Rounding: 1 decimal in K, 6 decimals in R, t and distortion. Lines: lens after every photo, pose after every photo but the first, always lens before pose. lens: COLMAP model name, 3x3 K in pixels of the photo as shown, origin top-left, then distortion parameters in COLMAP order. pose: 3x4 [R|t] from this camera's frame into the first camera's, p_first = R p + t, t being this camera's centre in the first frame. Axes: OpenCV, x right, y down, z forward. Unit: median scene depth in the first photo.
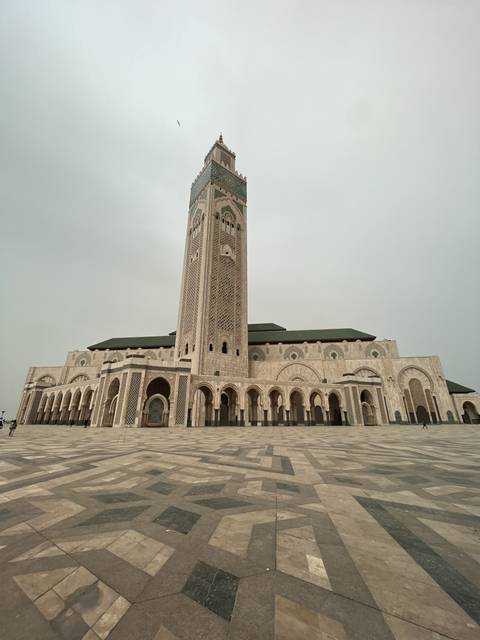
lens RADIAL K [[249.4, 0, 240.0], [0, 249.4, 320.0], [0, 0, 1]] dist [-0.002472, -0.000133]
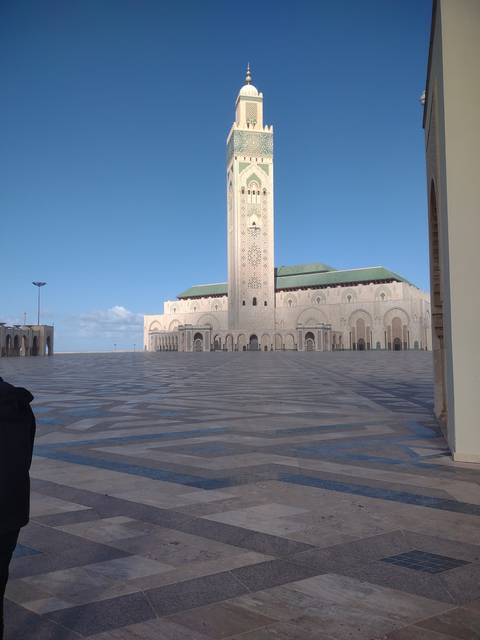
lens RADIAL K [[489.7, 0, 240.0], [0, 489.7, 320.0], [0, 0, 1]] dist [0.003431, 0.000441]
pose [[0.896573, -0.034807, -0.441525, 1.078383], [0.170320, 0.947341, 0.271175, -0.553335], [0.408836, -0.318329, 0.855289, -1.434838]]
